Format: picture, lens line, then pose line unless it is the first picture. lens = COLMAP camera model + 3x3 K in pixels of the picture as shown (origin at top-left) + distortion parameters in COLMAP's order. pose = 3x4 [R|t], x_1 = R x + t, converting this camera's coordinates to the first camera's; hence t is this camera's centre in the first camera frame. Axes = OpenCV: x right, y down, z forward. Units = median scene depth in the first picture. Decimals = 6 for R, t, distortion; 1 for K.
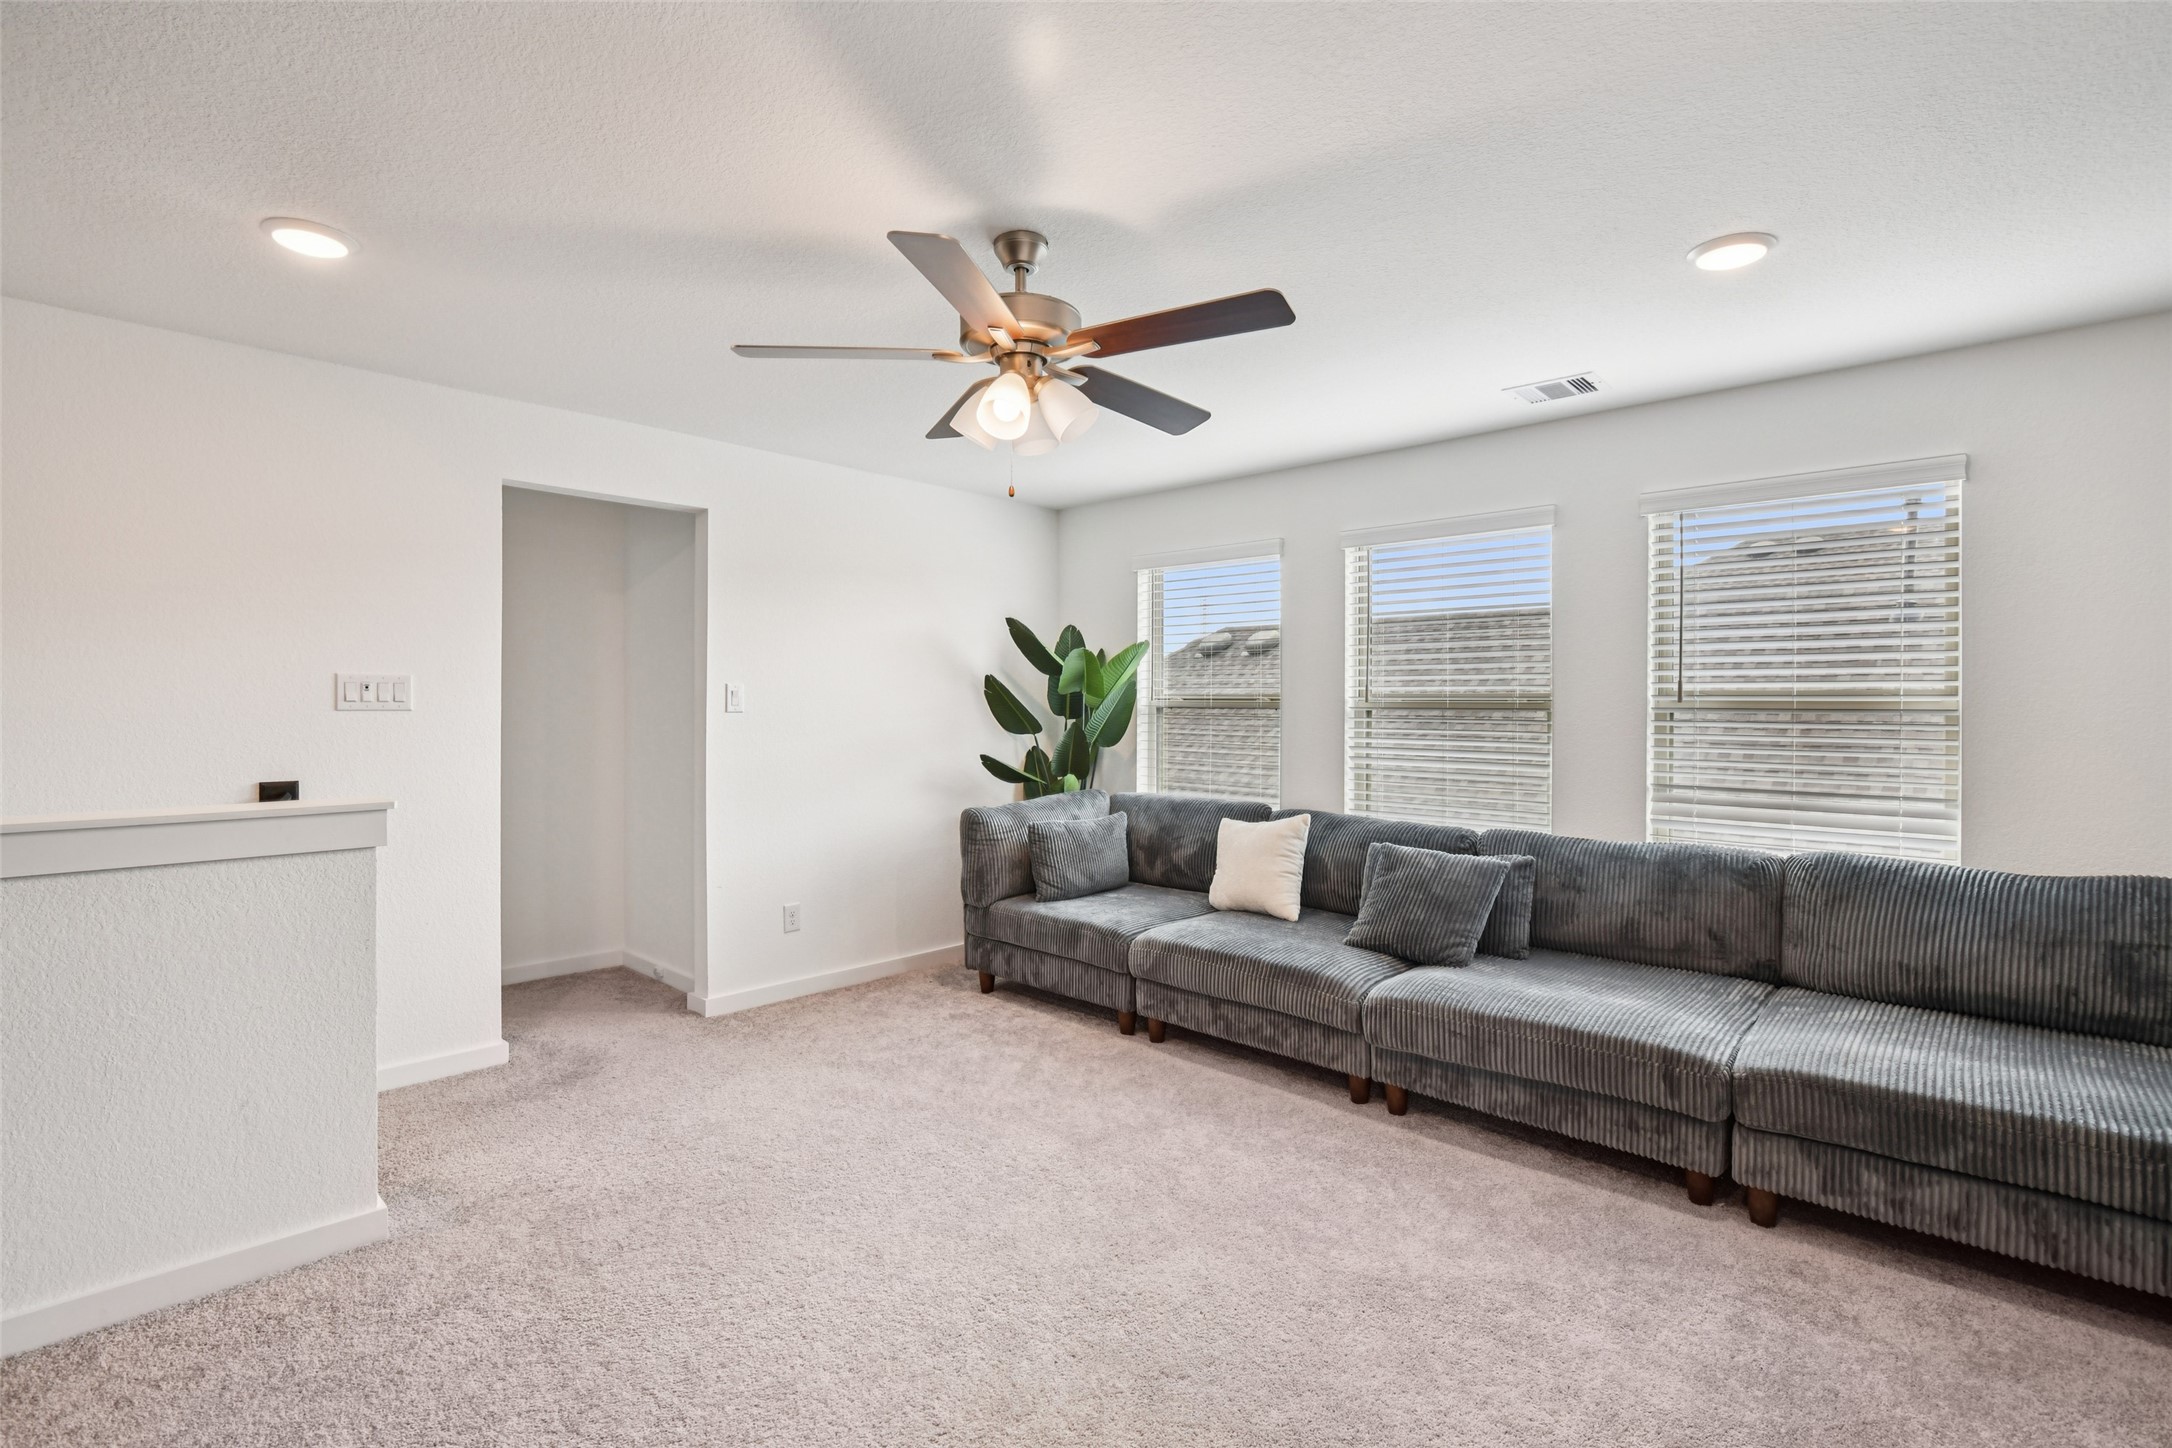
lens RADIAL K [[993.4, 0, 1099.0], [0, 993.4, 703.4], [0, 0, 1]] dist [-0.010952, -0.002926]
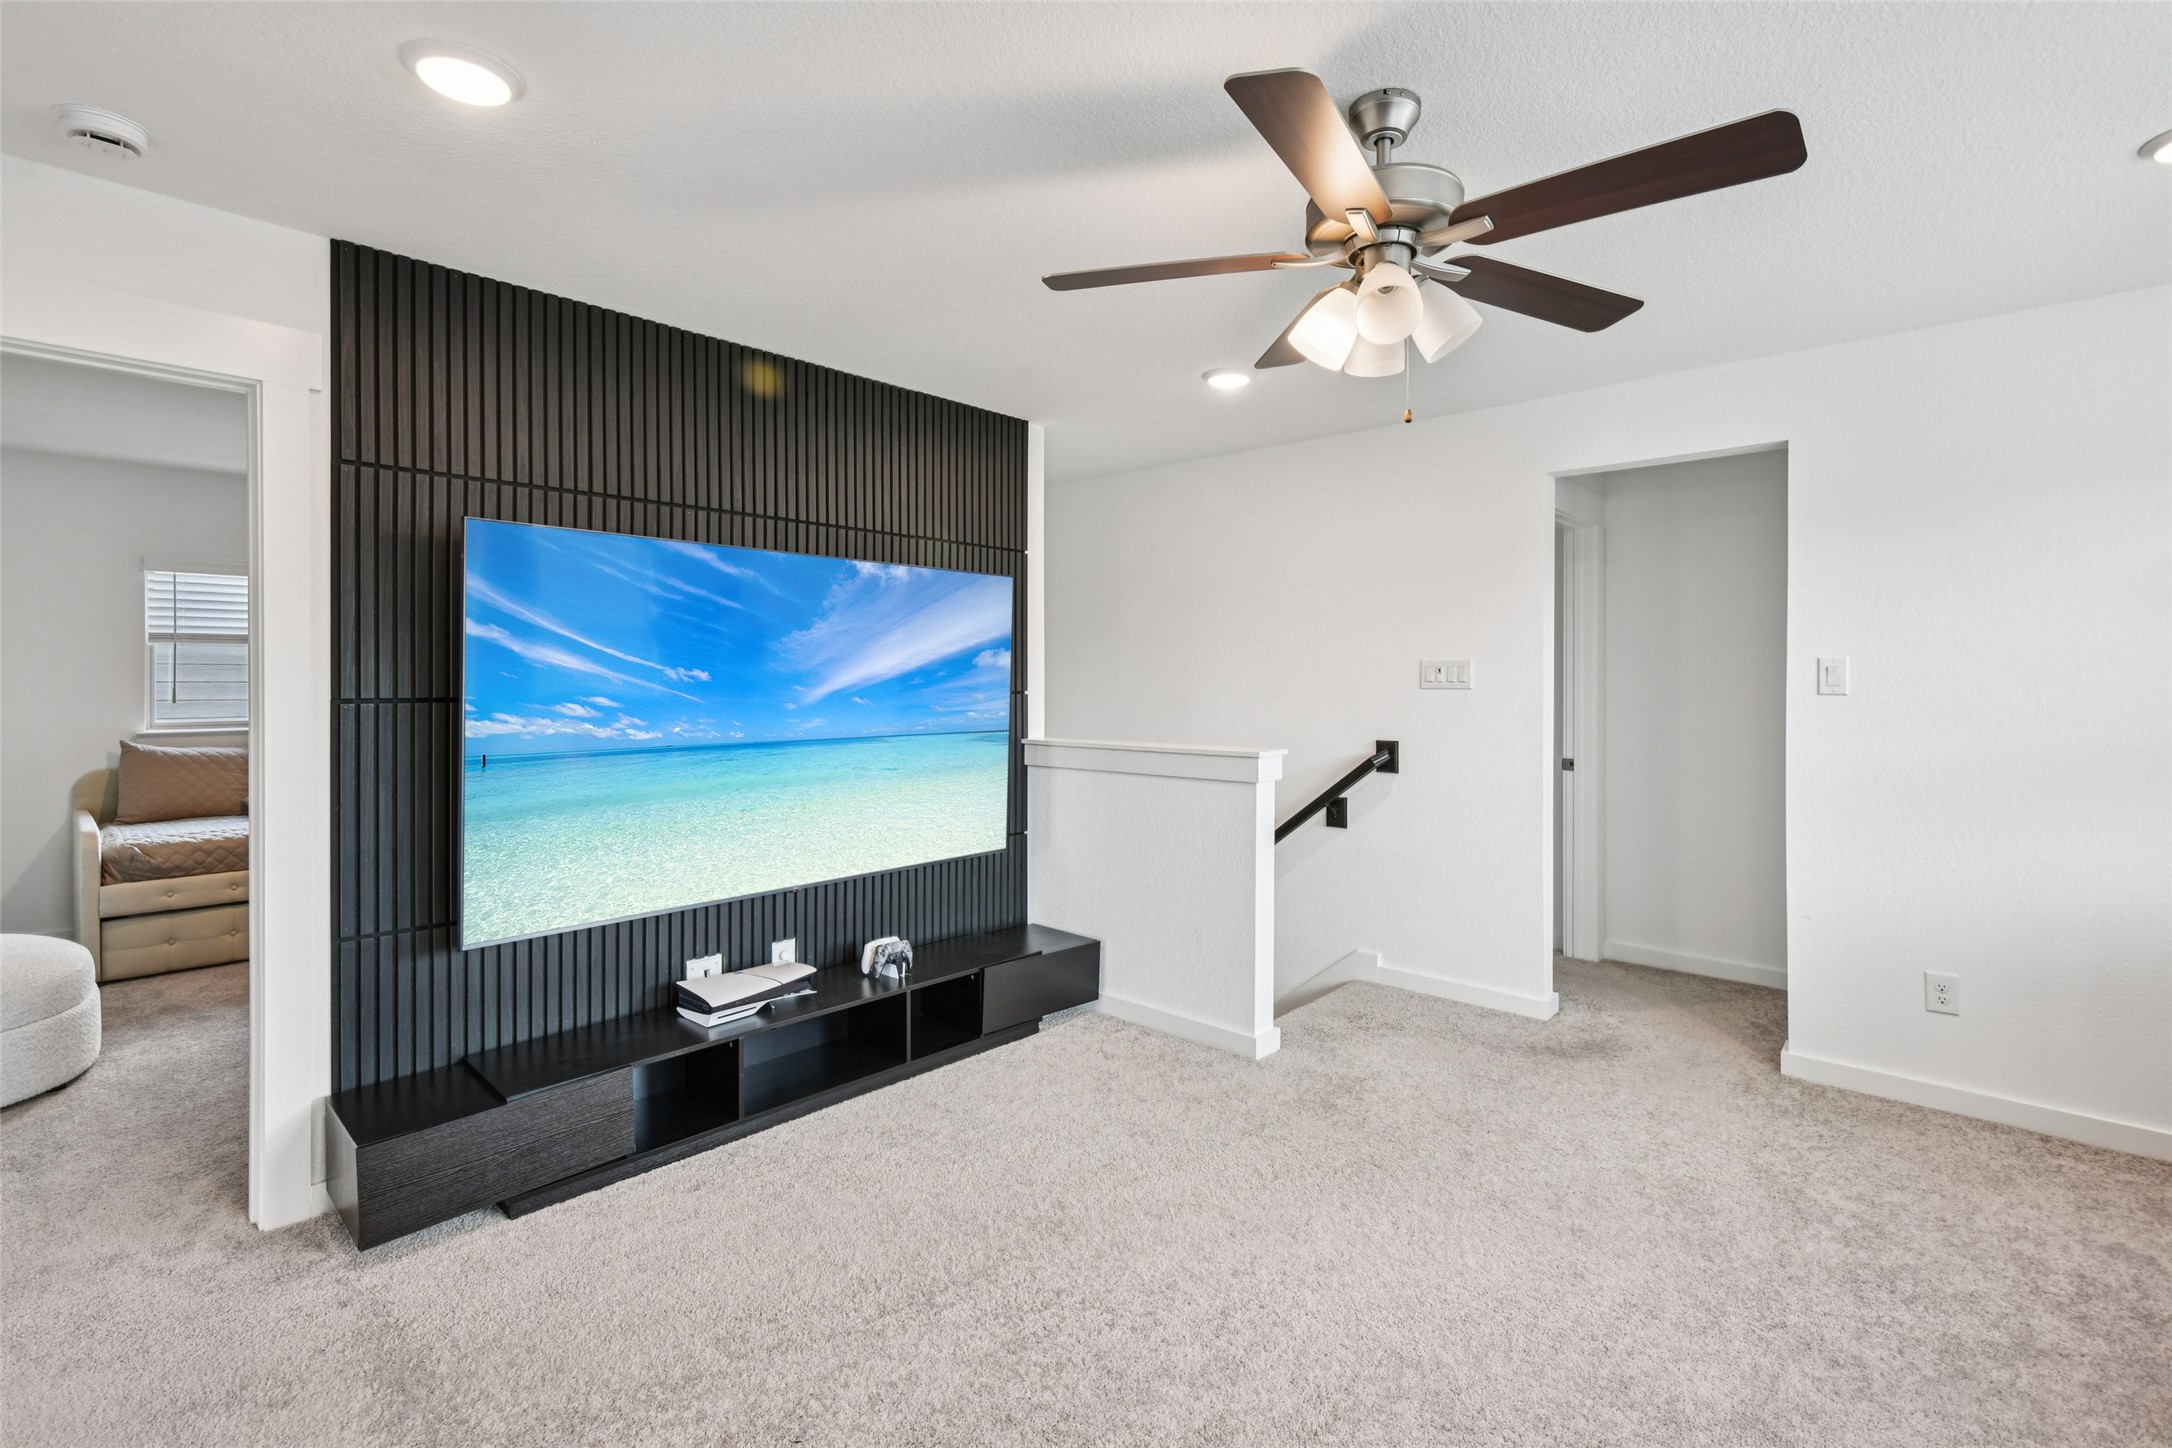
lens RADIAL K [[993.4, 0, 1091.0], [0, 993.4, 692.8], [0, 0, 1]] dist [-0.010952, -0.002926]
pose [[0.004064, 0.006291, -0.999972, 0.381805], [-0.005145, 0.999967, 0.006270, 0.004895], [0.999979, 0.005119, 0.004096, 0.413446]]
